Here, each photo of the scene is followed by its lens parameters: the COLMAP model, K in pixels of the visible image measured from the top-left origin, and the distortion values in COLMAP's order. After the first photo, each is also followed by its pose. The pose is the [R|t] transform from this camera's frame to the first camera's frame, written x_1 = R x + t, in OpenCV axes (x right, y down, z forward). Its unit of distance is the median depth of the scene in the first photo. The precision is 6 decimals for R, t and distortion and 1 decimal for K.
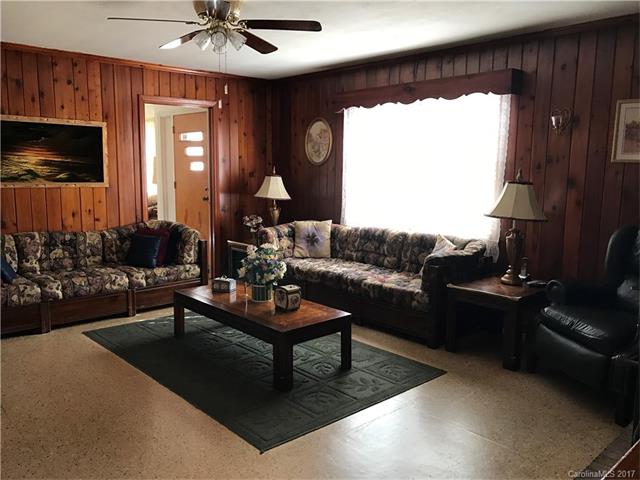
lens RADIAL K [[519.6, 0, 320.0], [0, 519.6, 240.0], [0, 0, 1]] dist [0.016272, -0.004402]
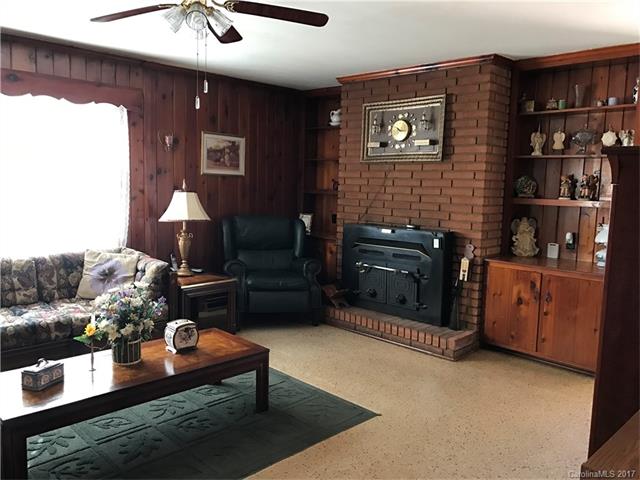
lens RADIAL K [[519.6, 0, 320.0], [0, 519.6, 240.0], [0, 0, 1]] dist [0.016272, -0.004402]
pose [[-0.036559, -0.124336, 0.991566, -0.850268], [0.112410, 0.985421, 0.127710, -0.119464], [-0.992989, 0.116130, -0.022049, 0.737380]]
